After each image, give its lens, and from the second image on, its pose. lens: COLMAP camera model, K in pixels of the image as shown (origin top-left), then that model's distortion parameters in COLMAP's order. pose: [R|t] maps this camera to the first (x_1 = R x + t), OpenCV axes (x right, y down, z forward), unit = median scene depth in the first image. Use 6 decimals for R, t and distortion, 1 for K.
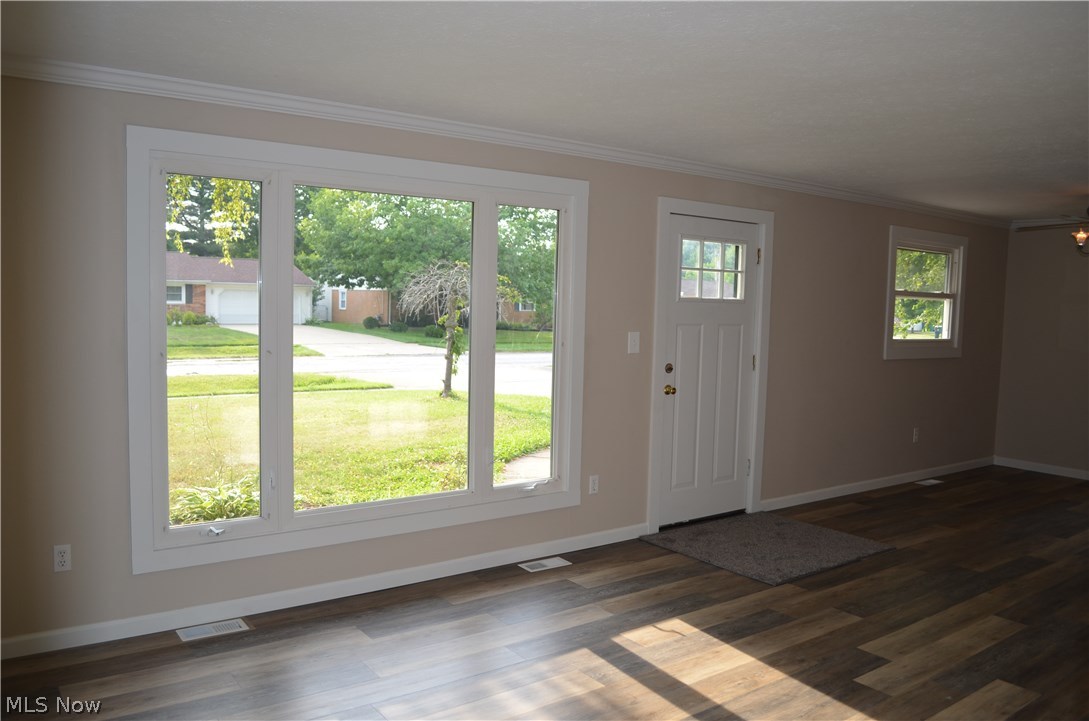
lens RADIAL K [[856.1, 0, 544.7], [0, 856.1, 364.3], [0, 0, 1]] dist [-0.082672, 0.013791]
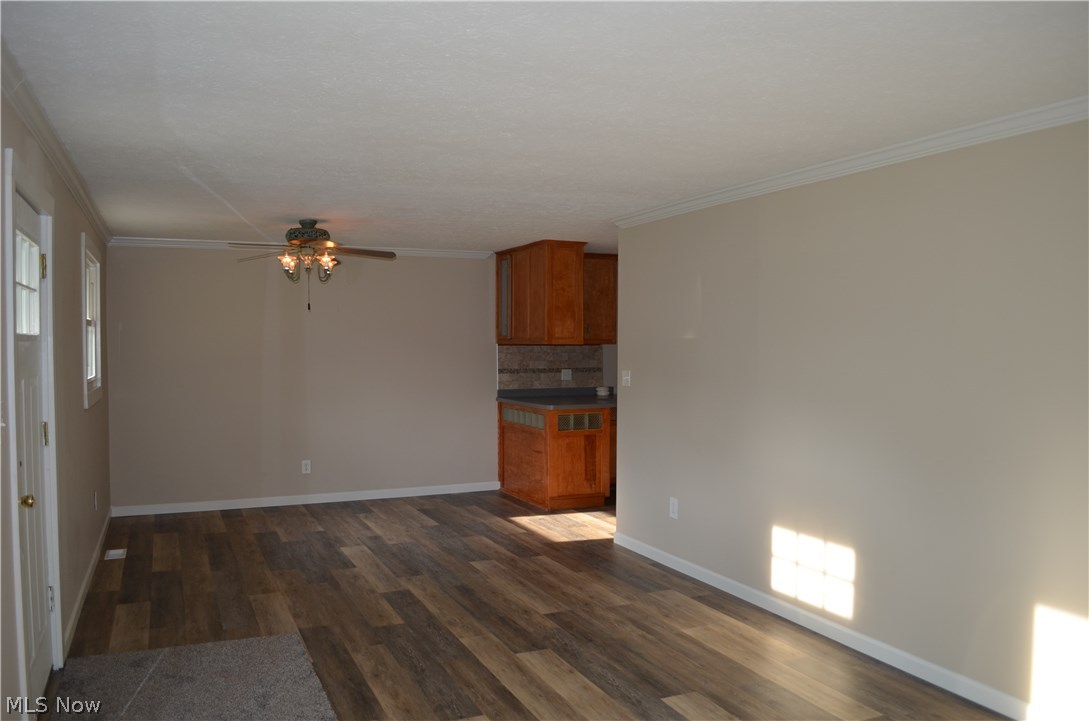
lens RADIAL K [[856.1, 0, 544.9], [0, 856.1, 363.3], [0, 0, 1]] dist [-0.082672, 0.013791]
pose [[0.225963, -0.054488, 0.972611, -0.298903], [0.082282, 0.995934, 0.036678, -0.051390], [-0.970655, 0.071740, 0.229528, 0.547410]]
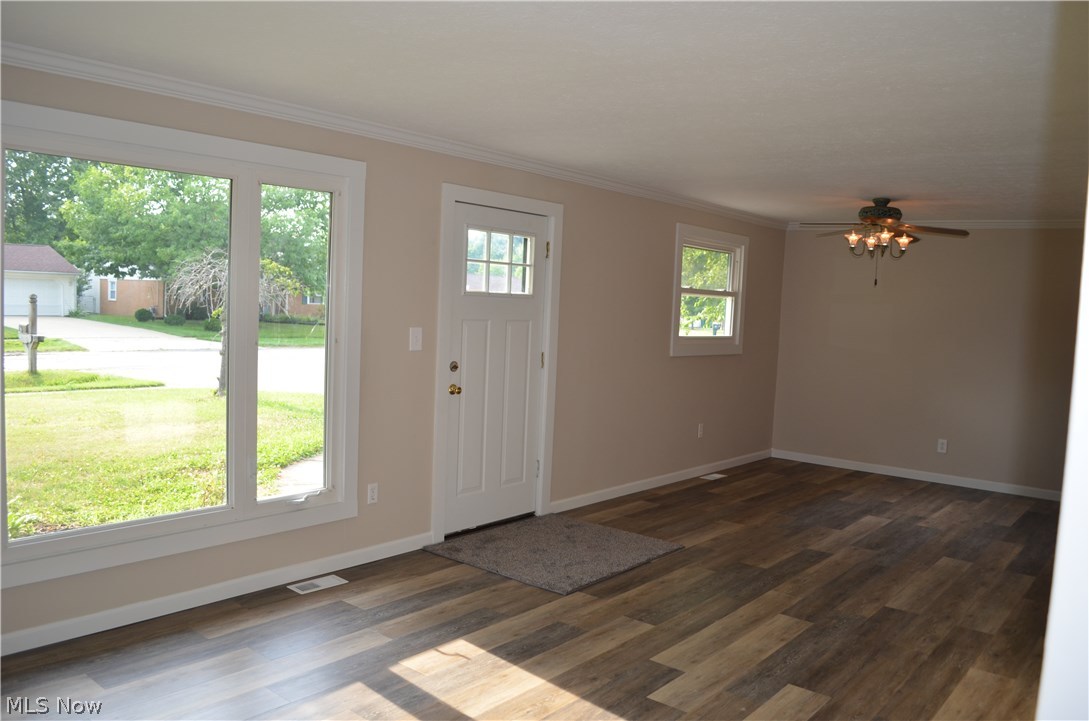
lens RADIAL K [[856.1, 0, 544.9], [0, 856.1, 364.1], [0, 0, 1]] dist [-0.082672, 0.013791]
pose [[0.971122, -0.002849, 0.238565, 0.018438], [0.001426, 0.999980, 0.006138, -0.003597], [-0.238577, -0.005620, 0.971107, 0.063986]]
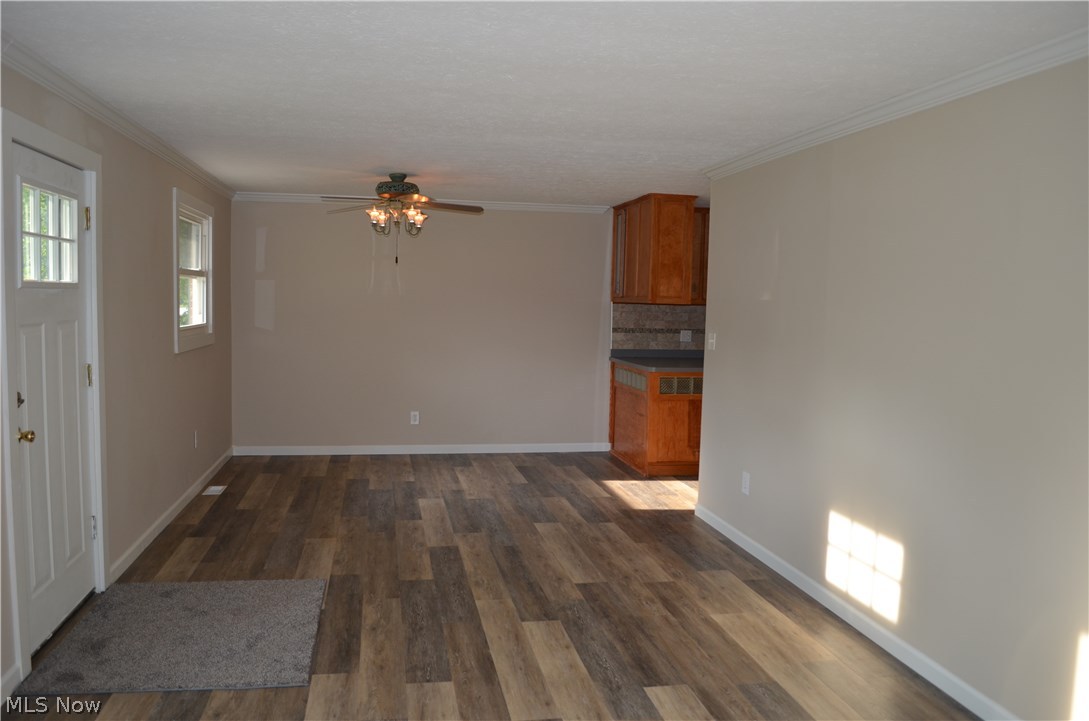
lens RADIAL K [[856.1, 0, 545.3], [0, 856.1, 362.2], [0, 0, 1]] dist [-0.082672, 0.013791]
pose [[0.444053, -0.087232, 0.891744, -0.209063], [0.060305, 0.995902, 0.067391, -0.039101], [-0.893969, 0.023851, 0.447494, 0.414556]]
